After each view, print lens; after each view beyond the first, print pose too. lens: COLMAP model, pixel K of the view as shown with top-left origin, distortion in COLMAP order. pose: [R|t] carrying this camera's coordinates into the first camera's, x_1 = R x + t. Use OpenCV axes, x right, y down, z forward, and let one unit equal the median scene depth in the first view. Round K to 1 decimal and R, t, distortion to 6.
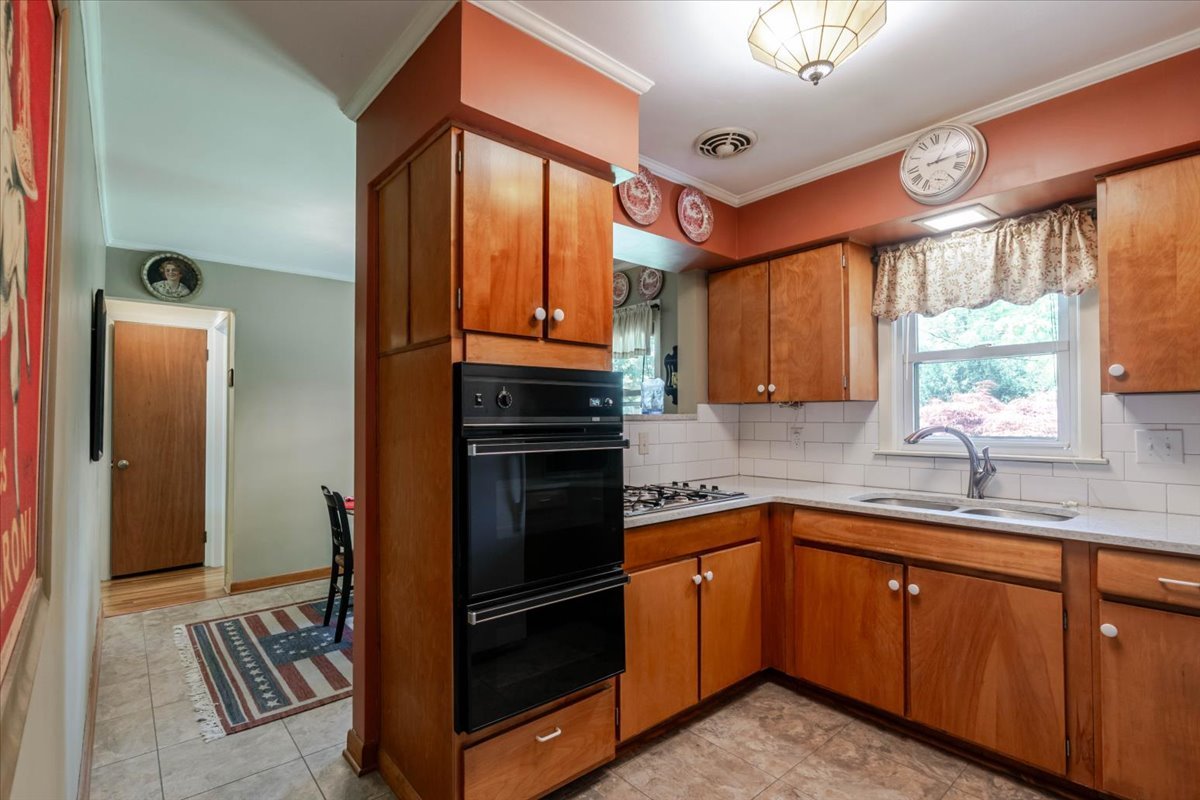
lens RADIAL K [[581.9, 0, 596.7], [0, 581.9, 411.2], [0, 0, 1]] dist [-0.000064, 0.004034]
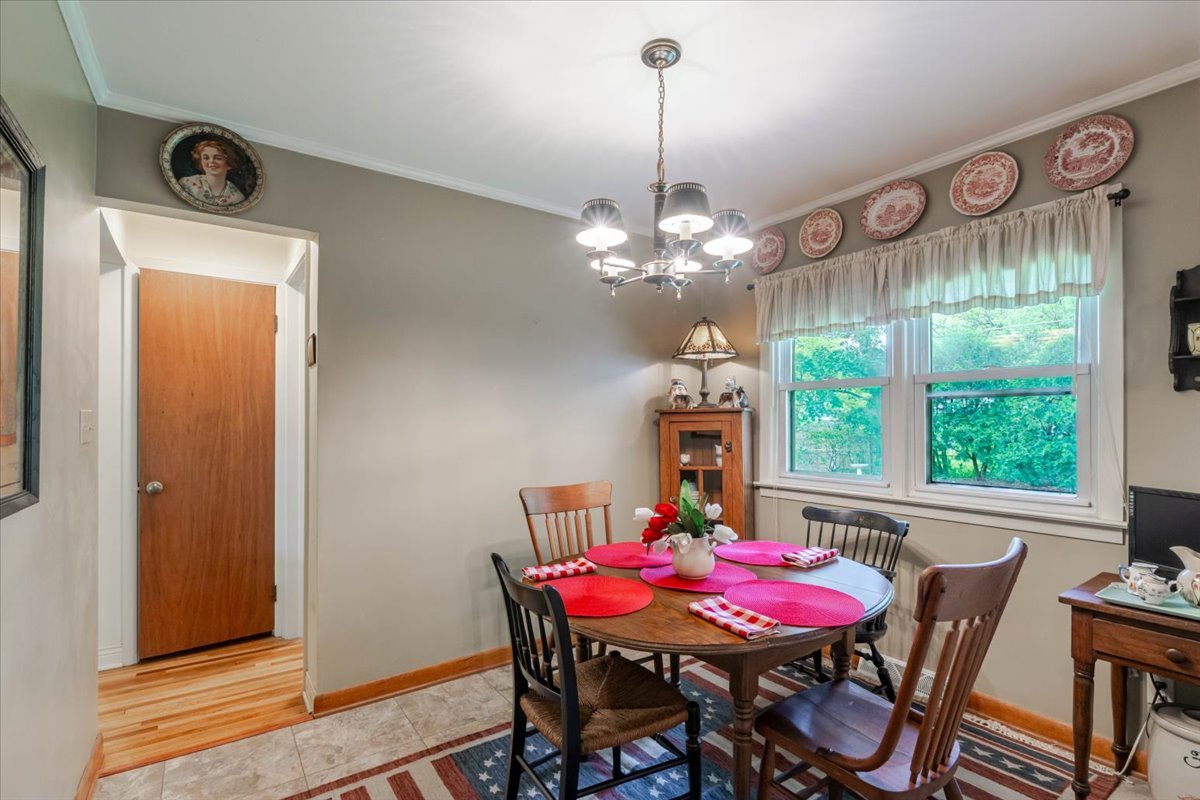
lens RADIAL K [[581.9, 0, 601.9], [0, 581.9, 418.5], [0, 0, 1]] dist [-0.000064, 0.004034]
pose [[0.996252, 0.002327, -0.086462, -0.254506], [-0.001133, 0.999903, 0.013855, 0.003936], [0.086486, -0.013705, 0.996159, 0.390742]]
